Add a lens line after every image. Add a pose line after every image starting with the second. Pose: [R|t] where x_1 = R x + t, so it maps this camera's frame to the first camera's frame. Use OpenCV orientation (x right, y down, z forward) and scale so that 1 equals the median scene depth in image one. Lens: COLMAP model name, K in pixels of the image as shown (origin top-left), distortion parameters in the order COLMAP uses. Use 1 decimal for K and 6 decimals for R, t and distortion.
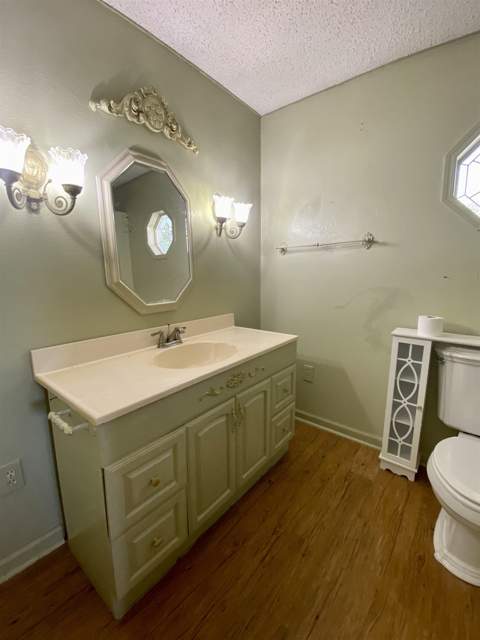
lens RADIAL K [[271.6, 0, 240.0], [0, 271.6, 320.0], [0, 0, 1]] dist [0.002839, -0.000672]
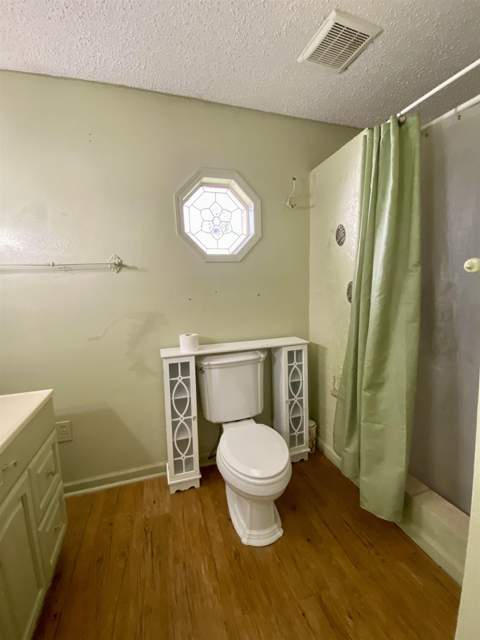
lens RADIAL K [[271.6, 0, 240.0], [0, 271.6, 320.0], [0, 0, 1]] dist [0.002839, -0.000672]
pose [[0.562914, -0.116240, 0.818301, -0.079114], [0.177769, 0.983917, 0.017478, -0.048225], [-0.807172, 0.135630, 0.574525, 0.167821]]
